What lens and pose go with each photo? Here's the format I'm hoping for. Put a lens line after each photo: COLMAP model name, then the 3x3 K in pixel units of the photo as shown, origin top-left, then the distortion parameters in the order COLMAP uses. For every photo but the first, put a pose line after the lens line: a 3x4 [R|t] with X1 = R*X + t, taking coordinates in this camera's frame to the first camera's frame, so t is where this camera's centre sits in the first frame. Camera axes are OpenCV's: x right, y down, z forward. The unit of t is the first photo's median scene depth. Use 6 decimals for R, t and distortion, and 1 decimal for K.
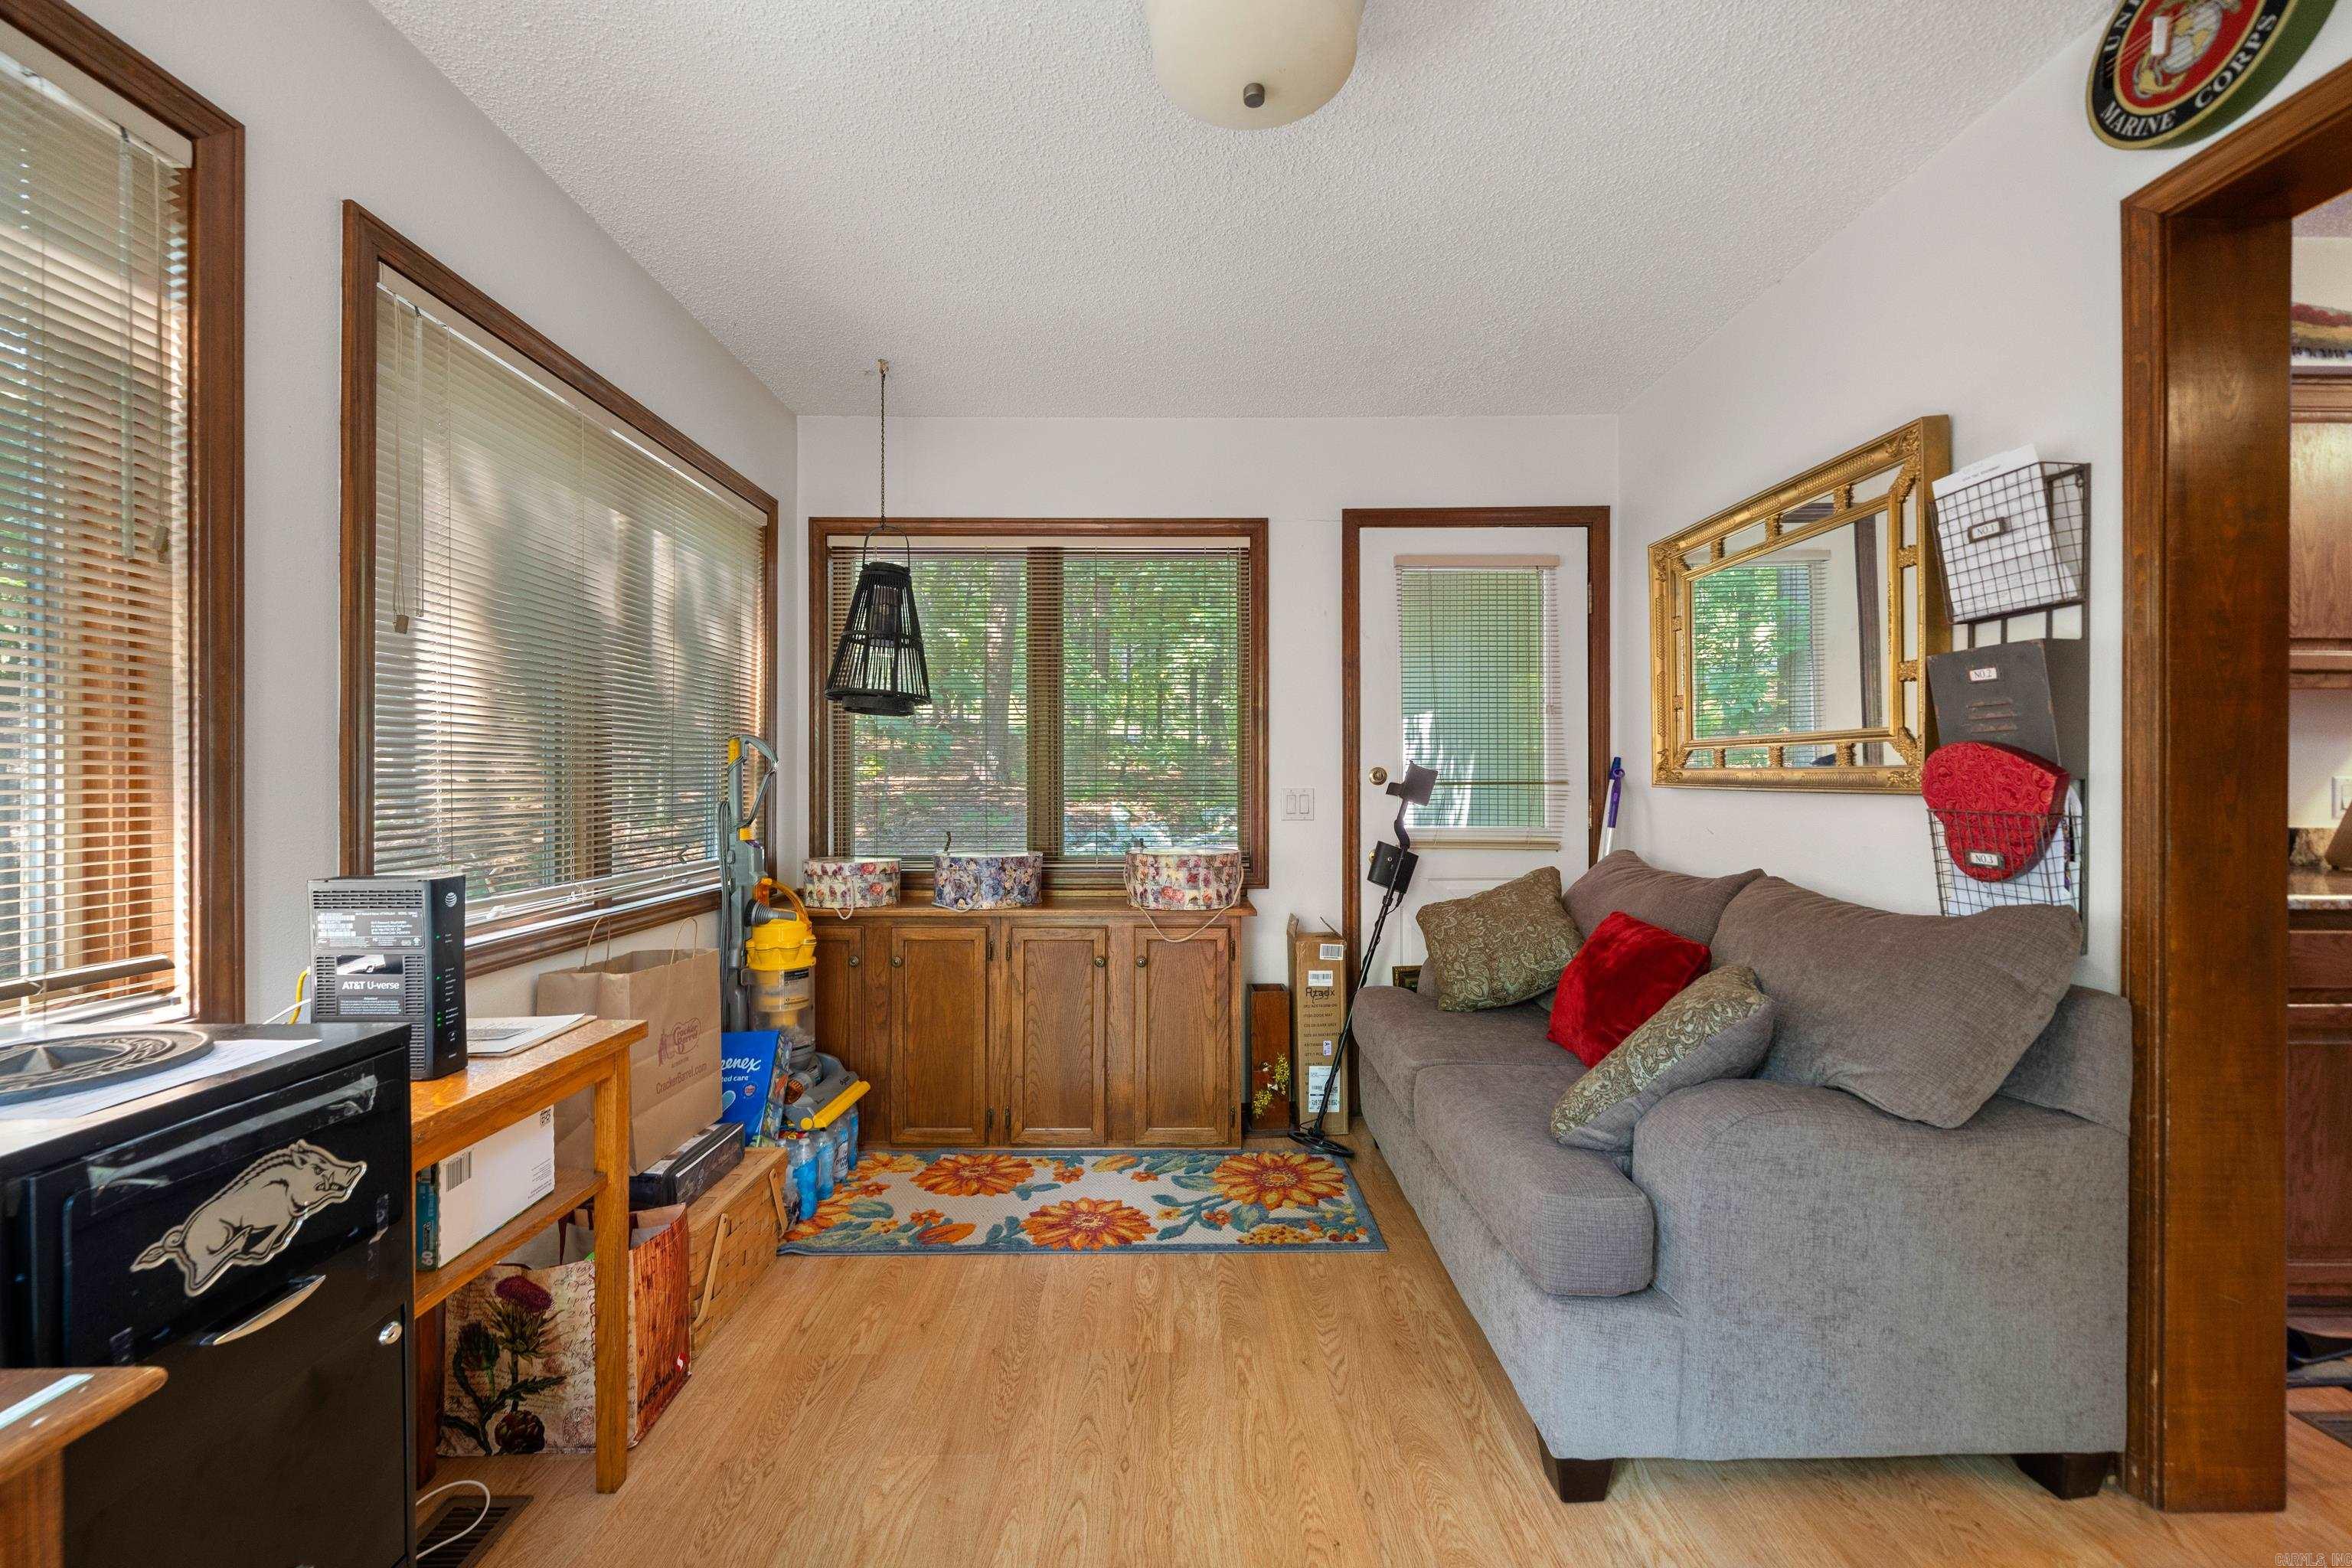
lens RADIAL K [[937.7, 0, 1173.0], [0, 937.7, 779.5], [0, 0, 1]] dist [0.003248, 0.000036]
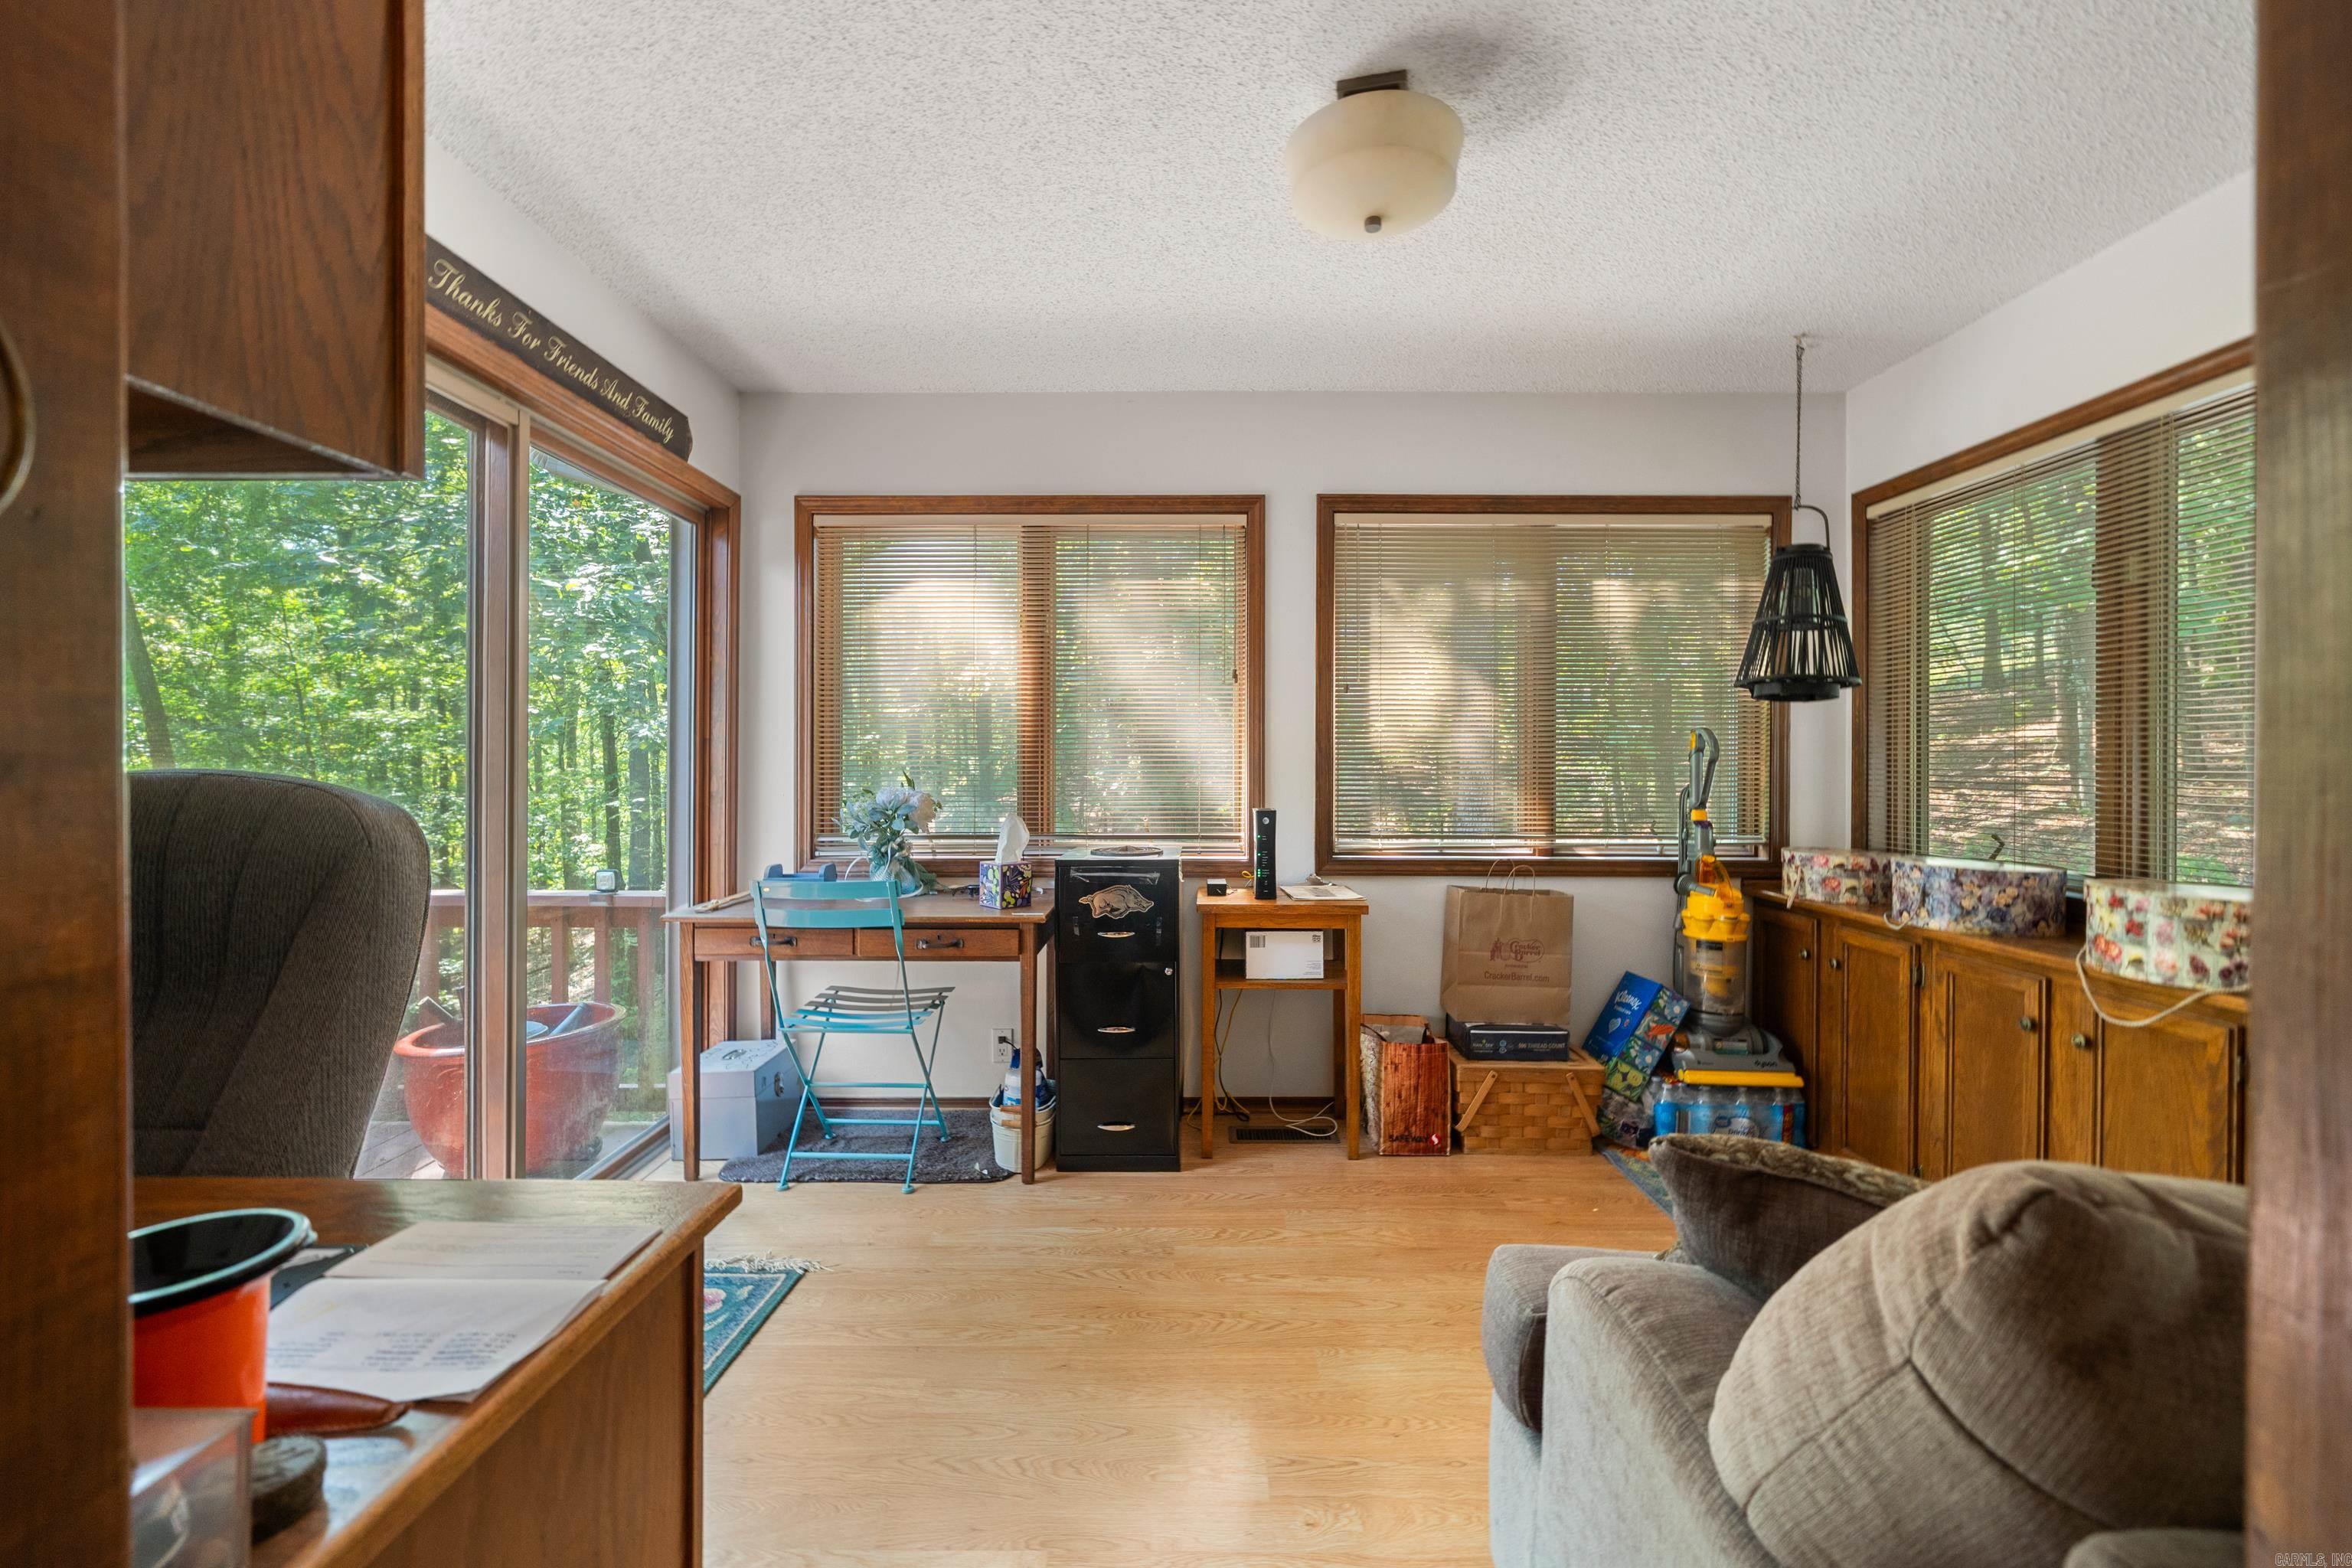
lens RADIAL K [[937.7, 0, 1174.0], [0, 937.7, 770.4], [0, 0, 1]] dist [0.003248, 0.000036]
pose [[-0.005979, 0.009113, -0.999941, 0.652745], [-0.001865, 0.999957, 0.009124, -0.004984], [0.999980, 0.001920, -0.005962, 0.361139]]
